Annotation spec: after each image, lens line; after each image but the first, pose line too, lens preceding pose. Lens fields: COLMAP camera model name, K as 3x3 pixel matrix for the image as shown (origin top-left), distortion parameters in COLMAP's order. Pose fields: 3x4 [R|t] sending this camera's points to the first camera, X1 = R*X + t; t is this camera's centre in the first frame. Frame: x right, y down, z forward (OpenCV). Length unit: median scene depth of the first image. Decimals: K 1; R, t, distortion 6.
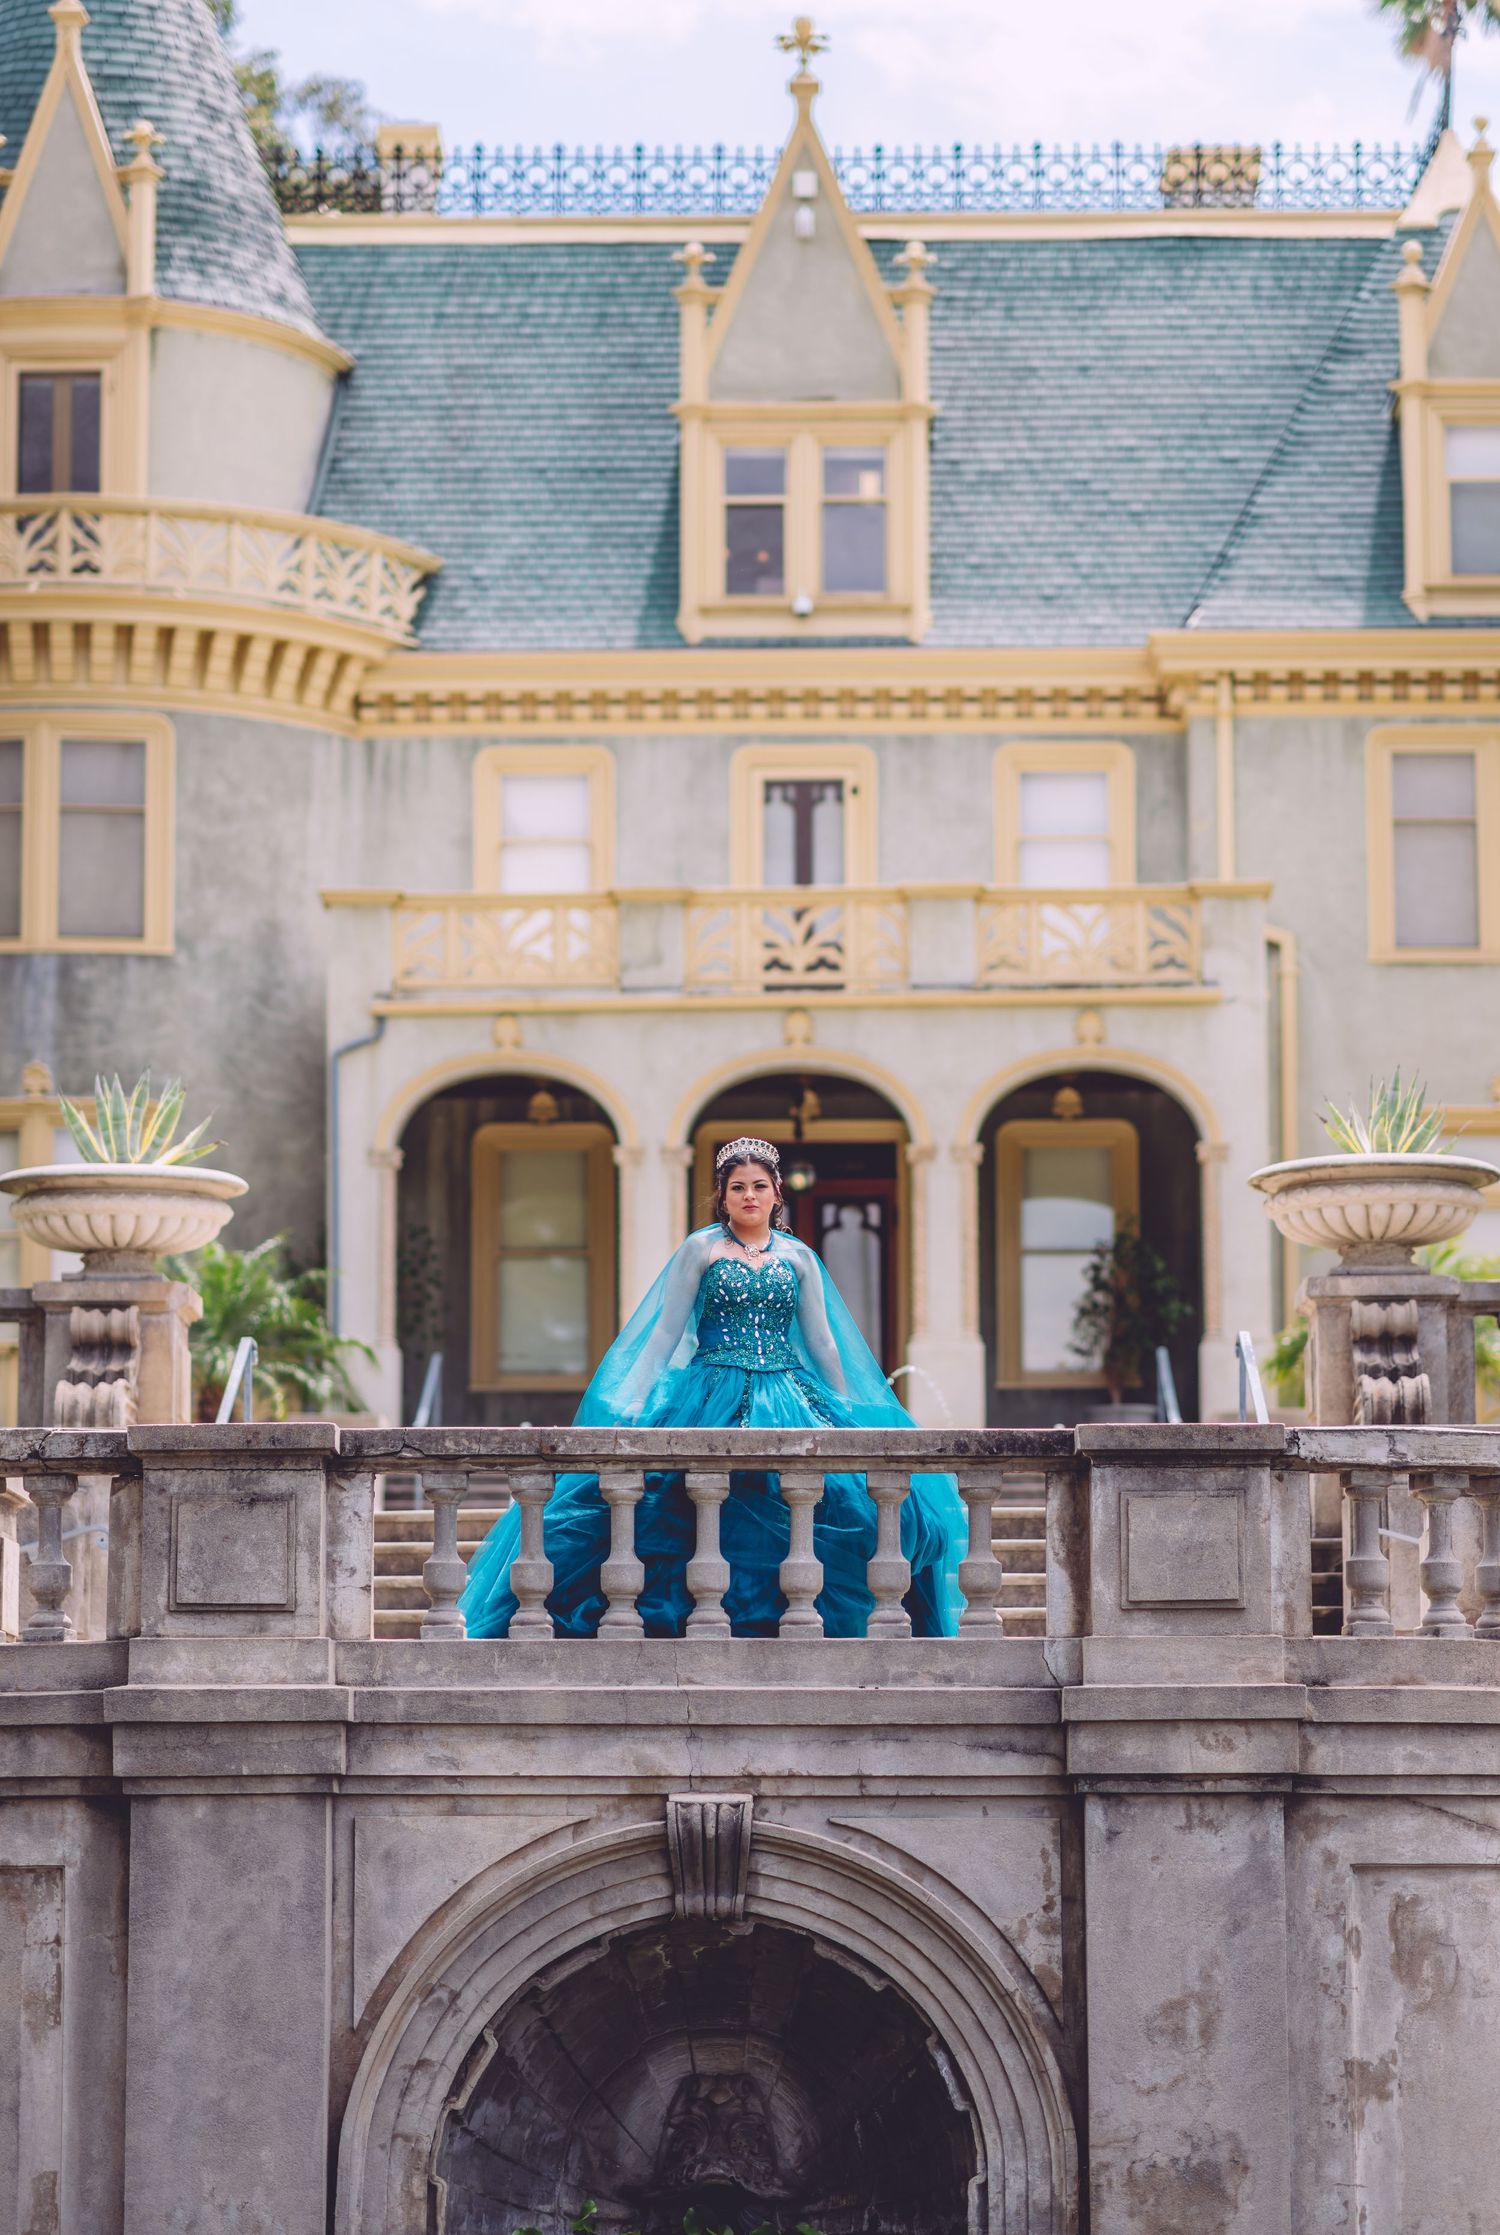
lens RADIAL K [[5989.4, 0, 786.6], [0, 5989.4, 1124.9], [0, 0, 1]] dist [0.033690, 0.101184]
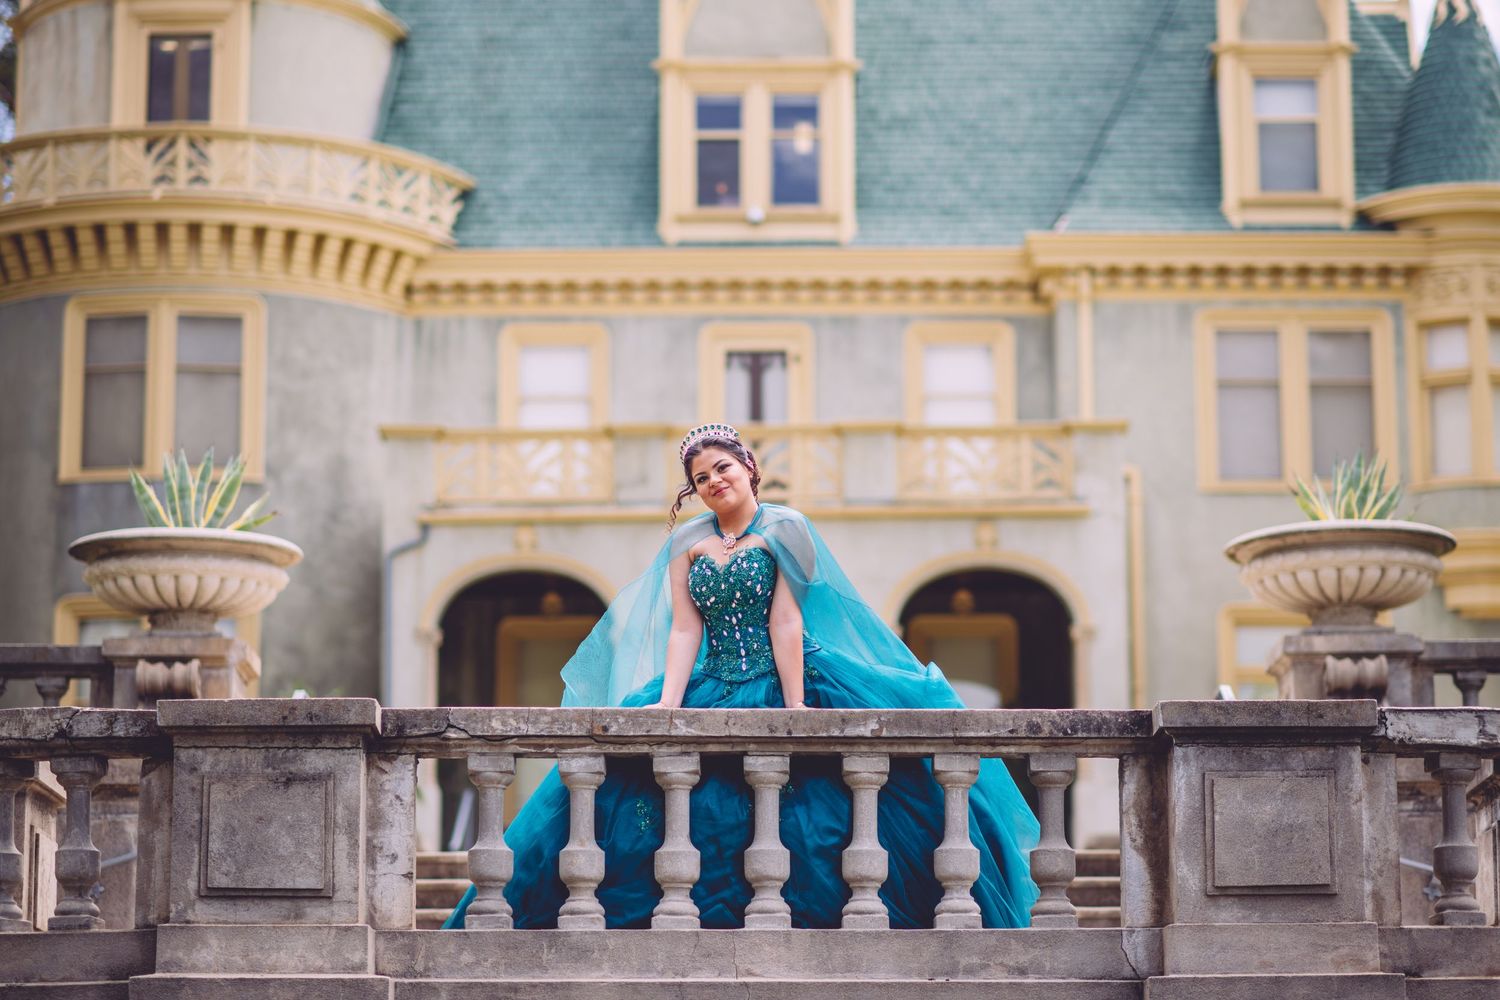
lens RADIAL K [[4038.9, 0, 750.0], [0, 4038.9, 500.0], [0, 0, 1]] dist [-0.101108, 0.014138]
pose [[0.999918, 0.002381, 0.012595, -0.010084], [-0.001717, 0.998621, -0.052476, 0.021461], [-0.012703, 0.052450, 0.998543, 0.149435]]
